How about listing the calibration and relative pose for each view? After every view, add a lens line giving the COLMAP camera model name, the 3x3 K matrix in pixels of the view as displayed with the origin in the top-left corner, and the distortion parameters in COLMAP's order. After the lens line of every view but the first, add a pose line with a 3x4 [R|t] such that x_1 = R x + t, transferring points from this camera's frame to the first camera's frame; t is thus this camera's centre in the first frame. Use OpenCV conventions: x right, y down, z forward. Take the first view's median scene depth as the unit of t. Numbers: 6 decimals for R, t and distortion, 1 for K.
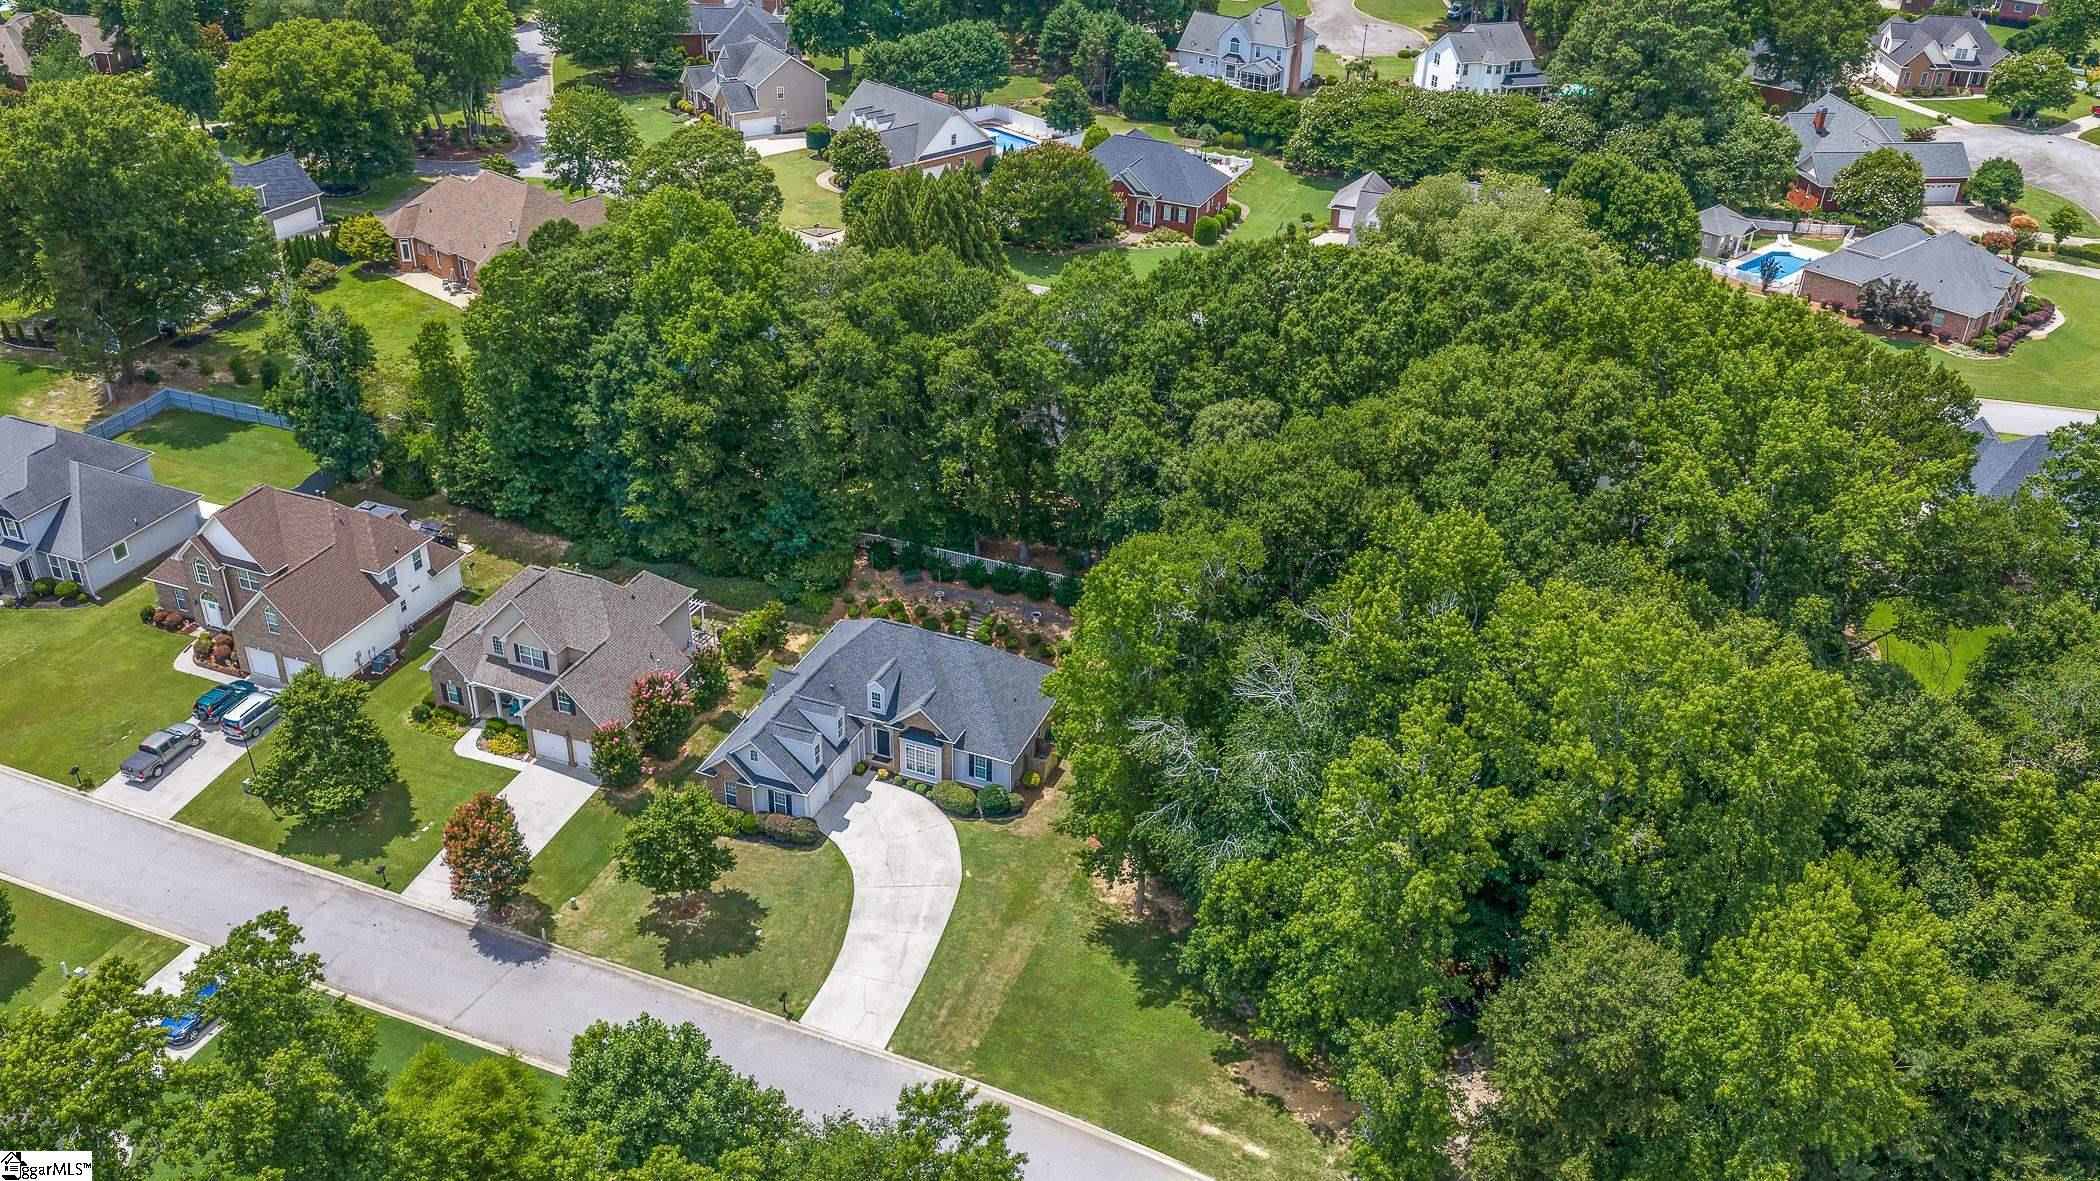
lens RADIAL K [[1732.5, 0, 1054.6], [0, 1732.5, 596.1], [0, 0, 1]] dist [0.029485, -0.060483]
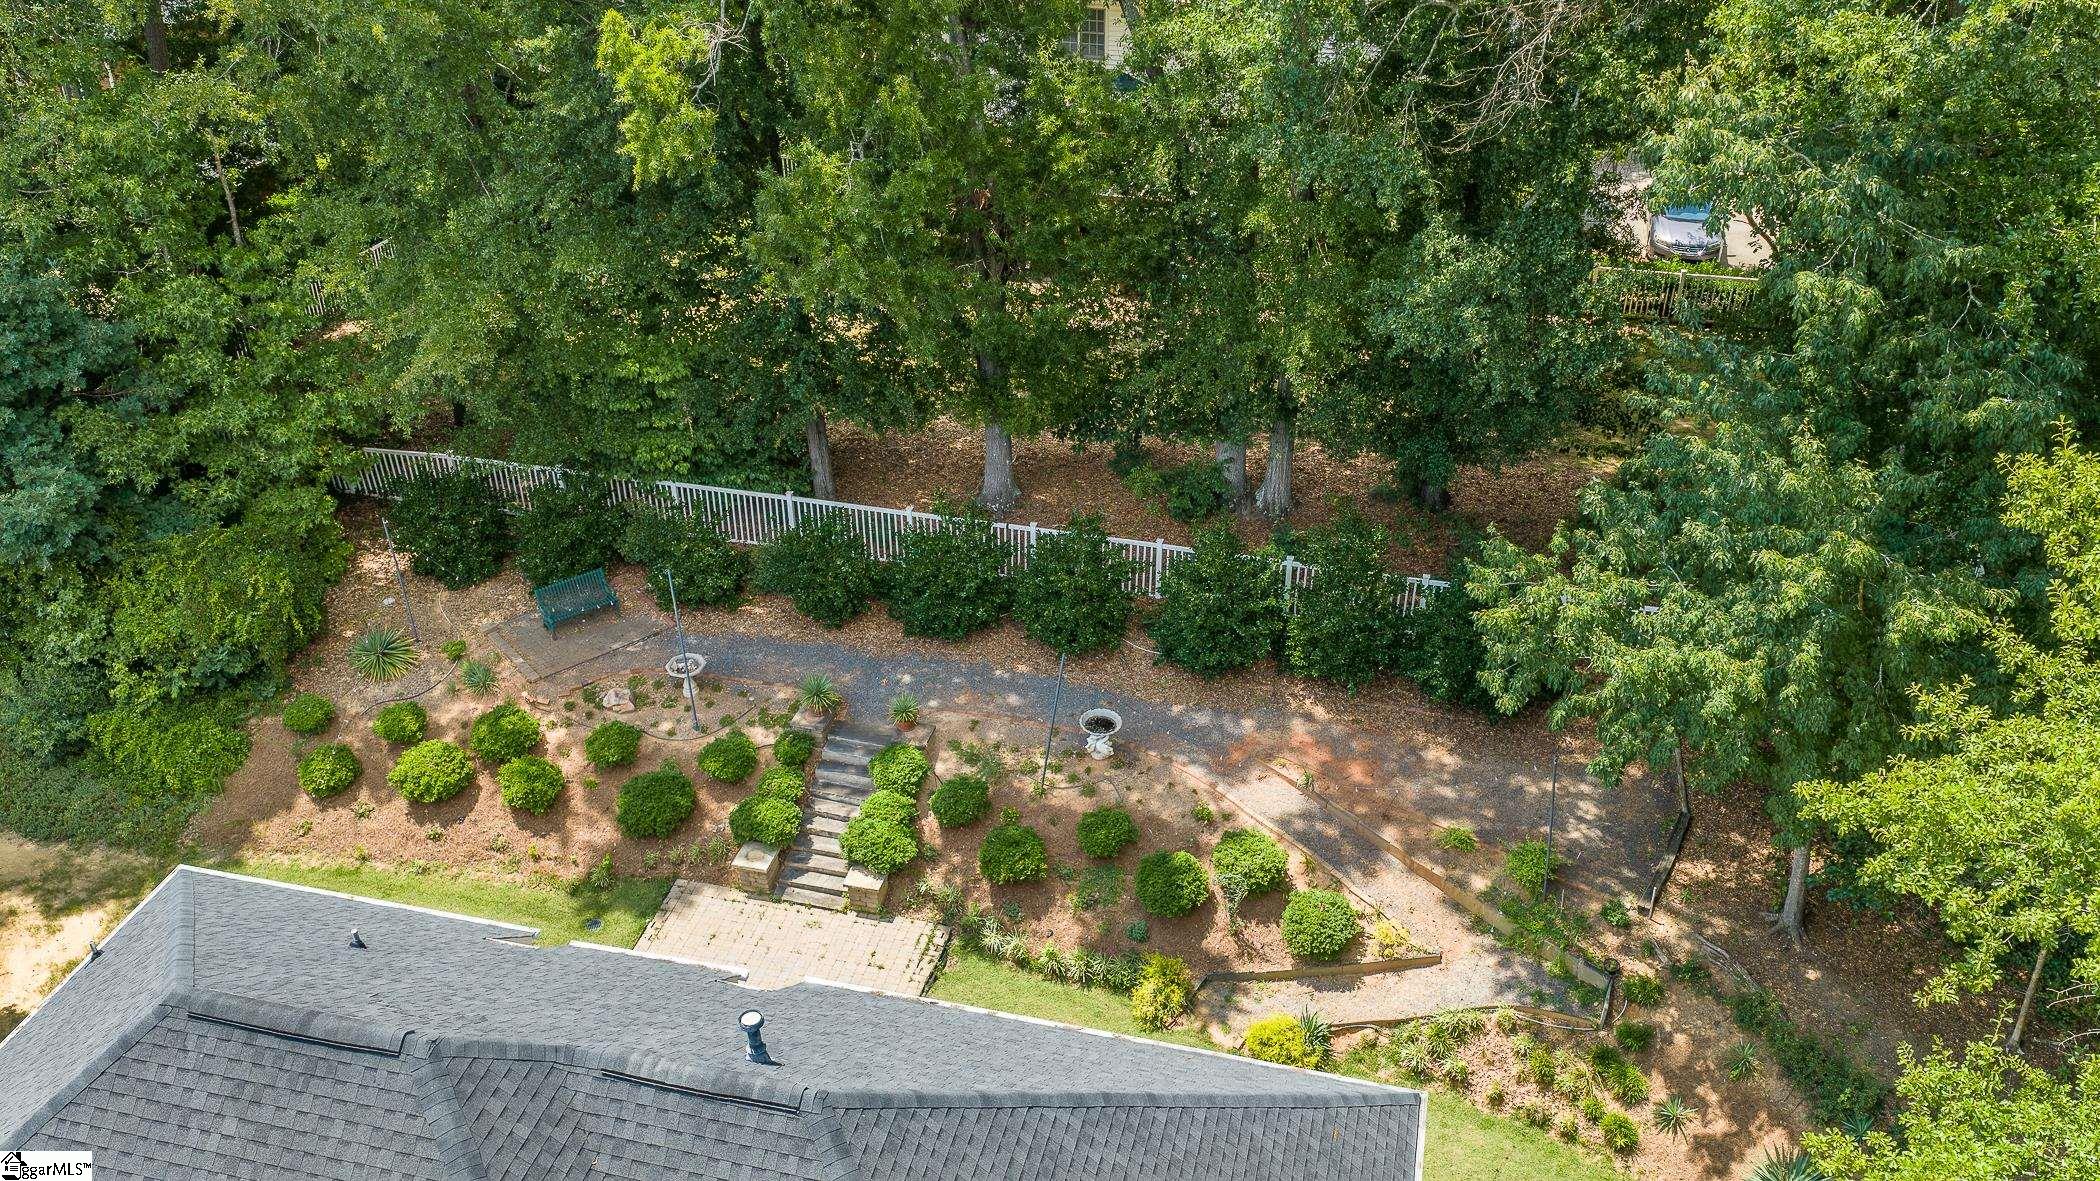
lens RADIAL K [[1732.5, 0, 1054.6], [0, 1732.5, 596.1], [0, 0, 1]] dist [0.029485, -0.060483]
pose [[0.992298, -0.092849, 0.081992, -0.034036], [0.089912, 0.995193, 0.038830, -0.015757], [-0.085203, -0.031158, 0.995876, 0.755492]]
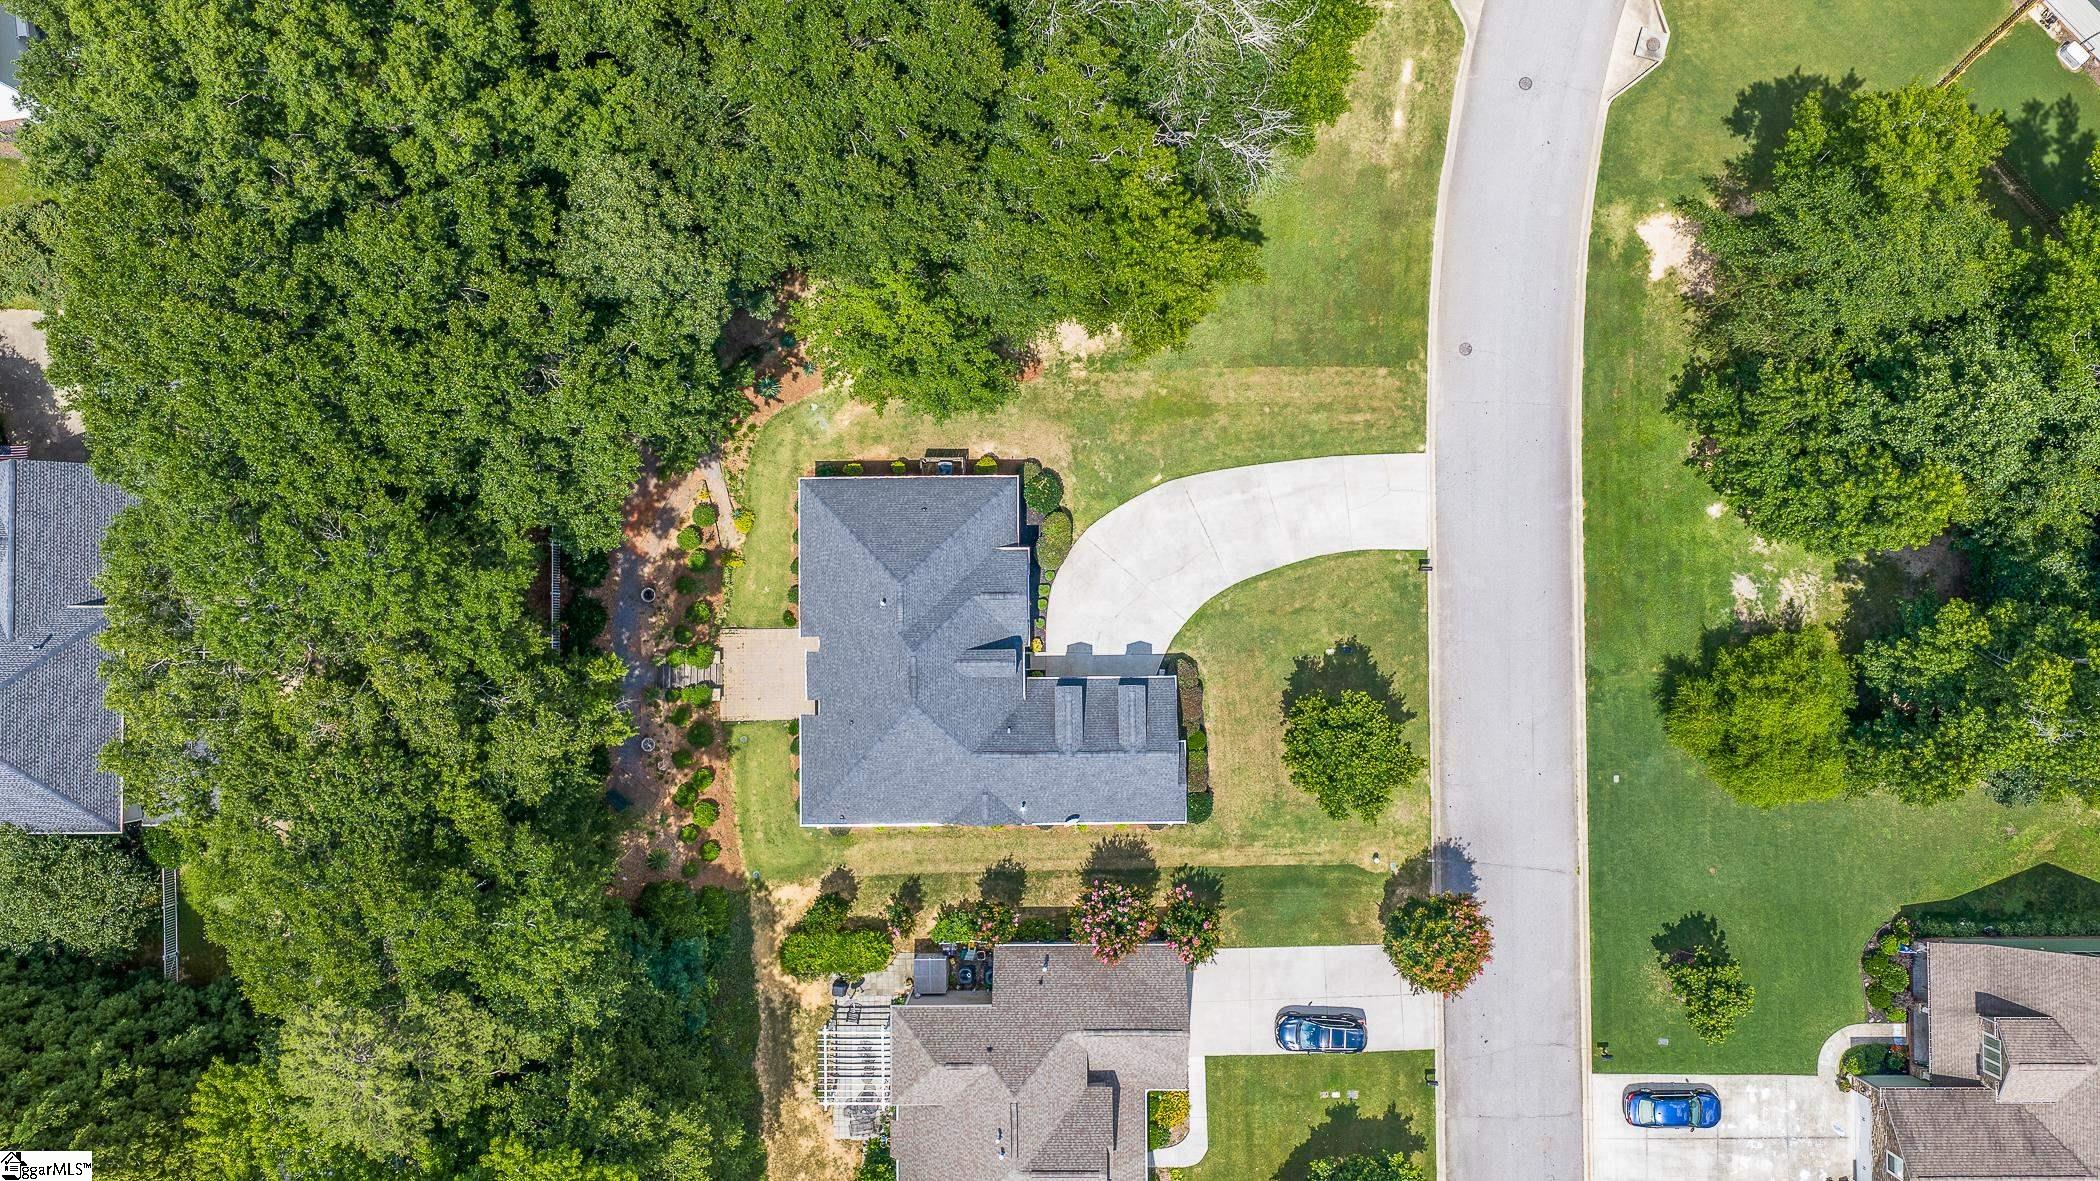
lens RADIAL K [[1732.5, 0, 1054.6], [0, 1732.5, 596.1], [0, 0, 1]] dist [0.029485, -0.060483]
pose [[-0.363362, -0.931643, -0.002972, -0.068224], [0.474851, -0.187946, 0.859763, -0.511989], [-0.801551, 0.310994, 0.510684, 0.498200]]
